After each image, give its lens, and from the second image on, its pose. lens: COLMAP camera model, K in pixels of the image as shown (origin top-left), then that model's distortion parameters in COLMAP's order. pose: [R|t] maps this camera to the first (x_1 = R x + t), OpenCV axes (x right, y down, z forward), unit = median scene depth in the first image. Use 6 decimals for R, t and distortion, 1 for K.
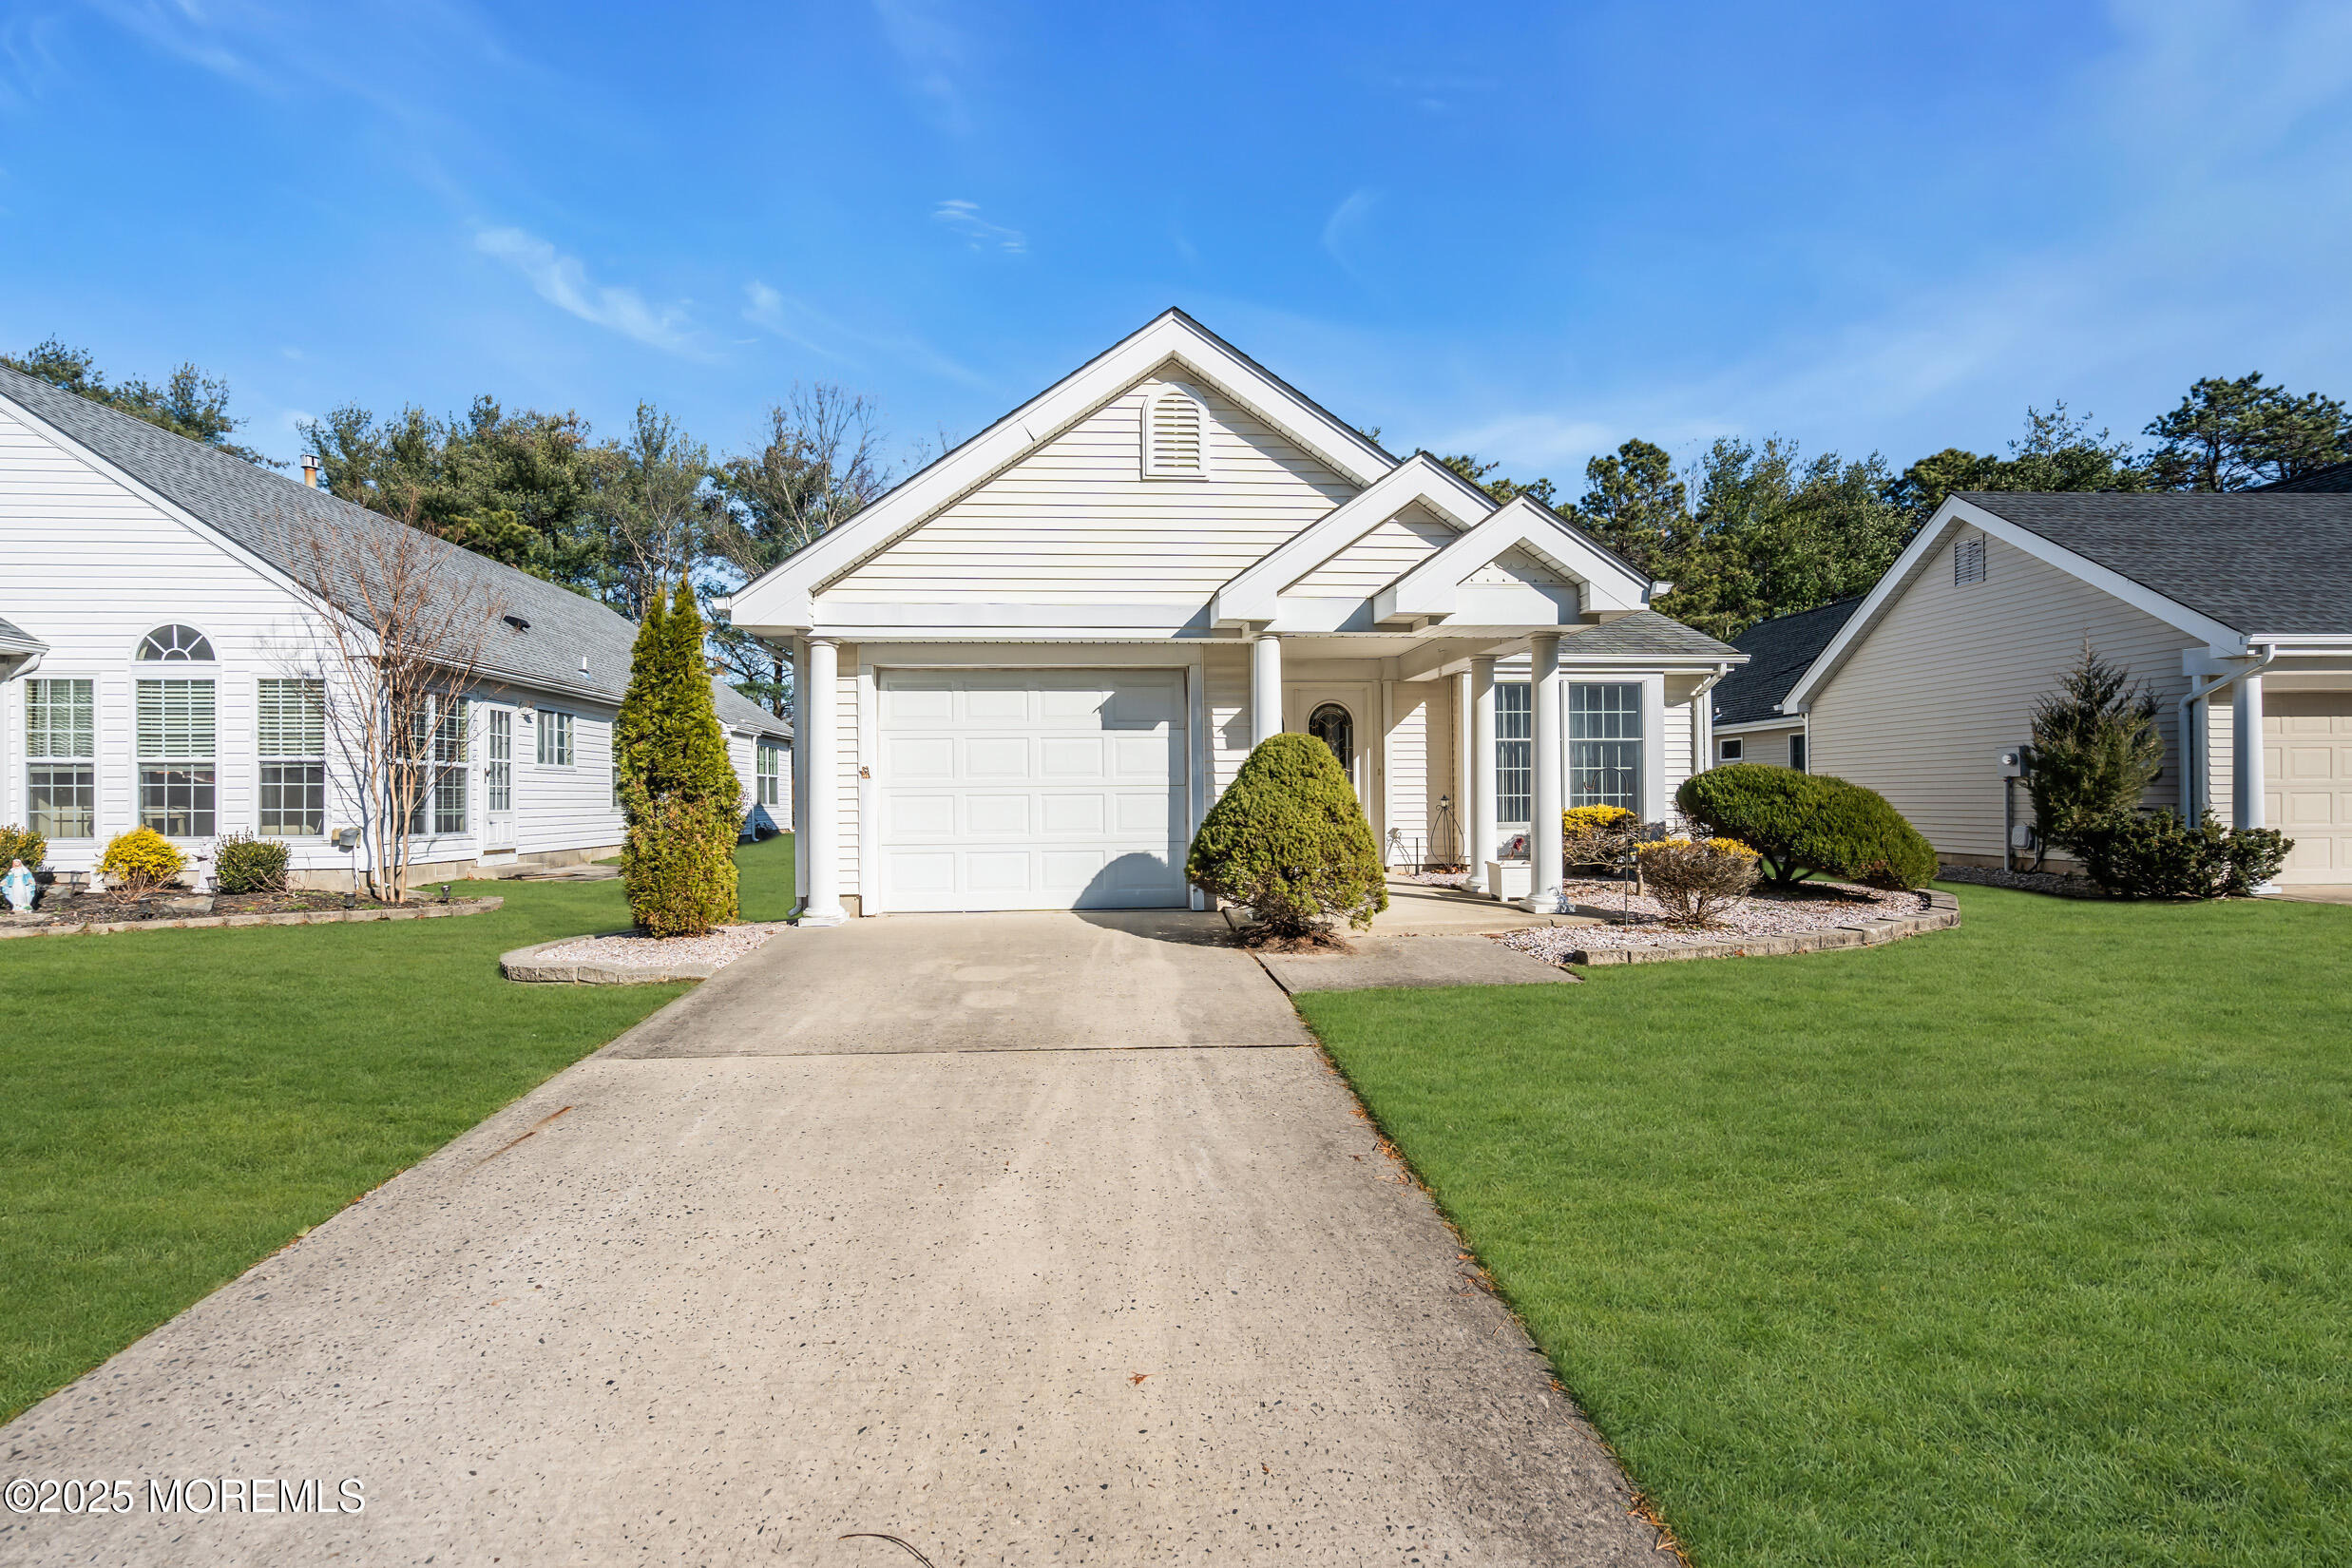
lens RADIAL K [[1059.6, 0, 1174.3], [0, 1059.6, 793.7], [0, 0, 1]] dist [-0.004205, 0.000051]
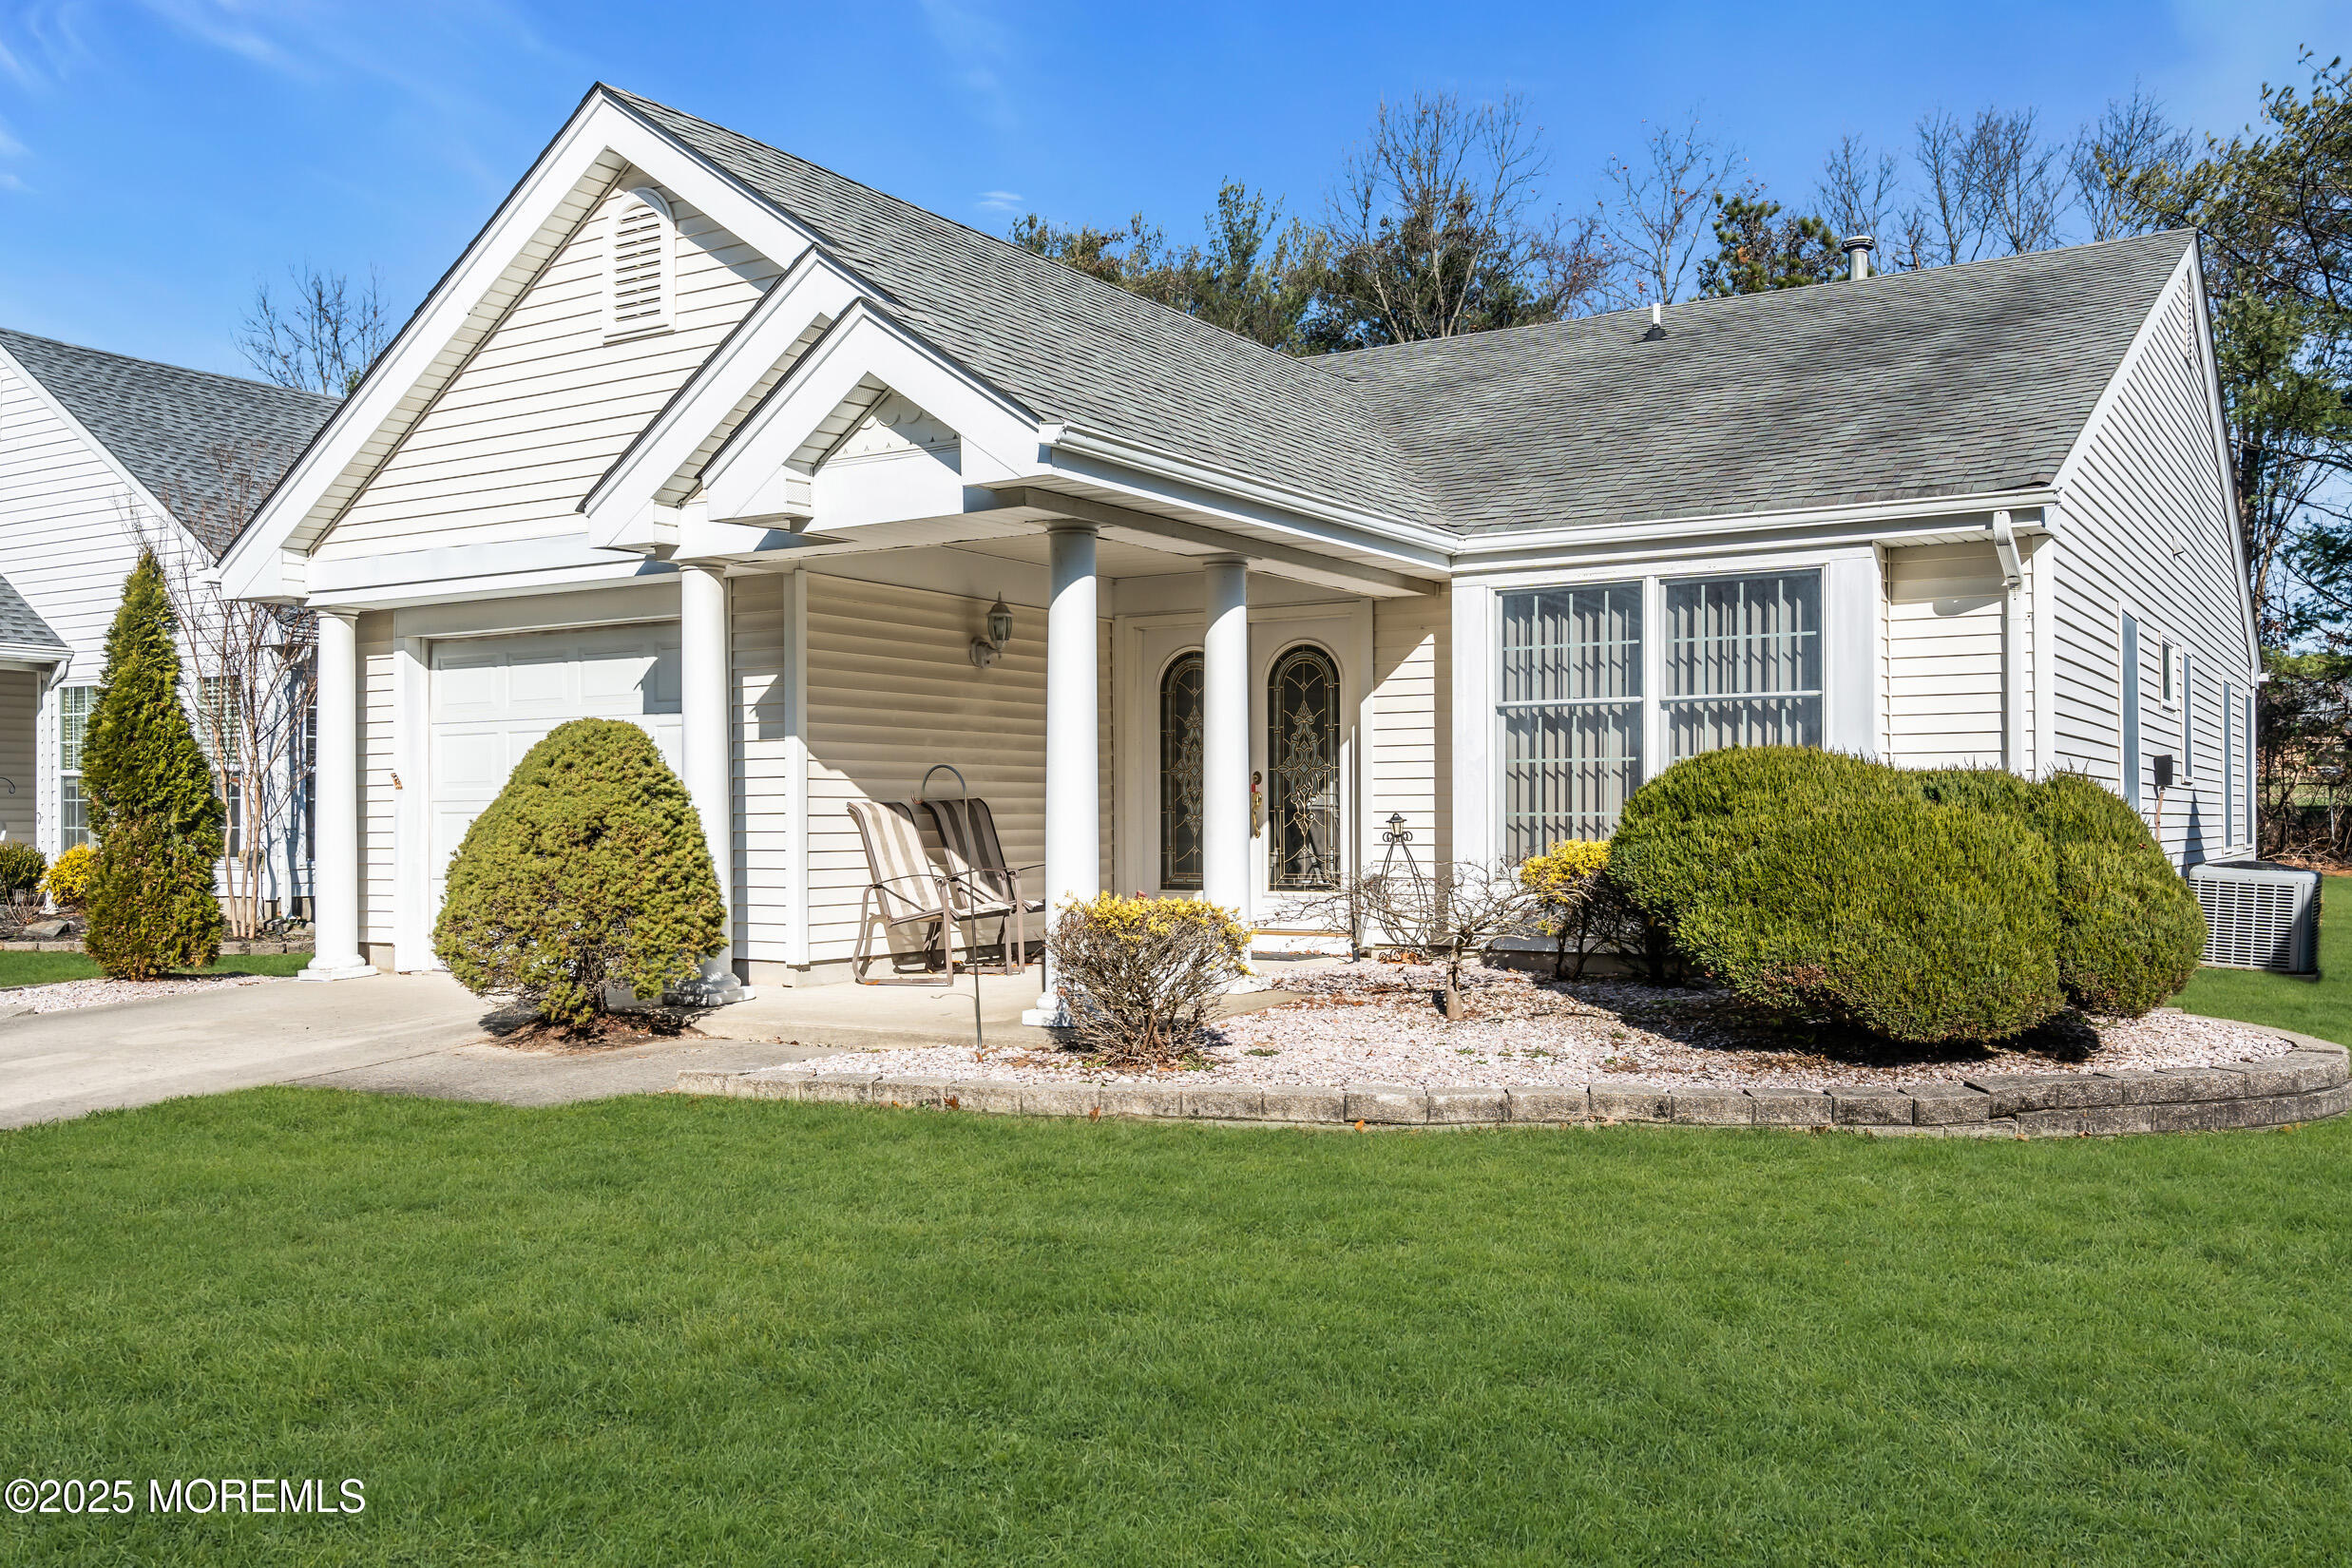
lens RADIAL K [[1988.1, 0, 1173.4], [0, 1988.1, 797.6], [0, 0, 1]] dist [0.000506, 0.002171]
pose [[0.807149, -0.002492, -0.590342, 0.939427], [-0.000178, 0.999990, -0.004465, -0.002038], [0.590347, 0.003709, 0.807141, 0.179068]]
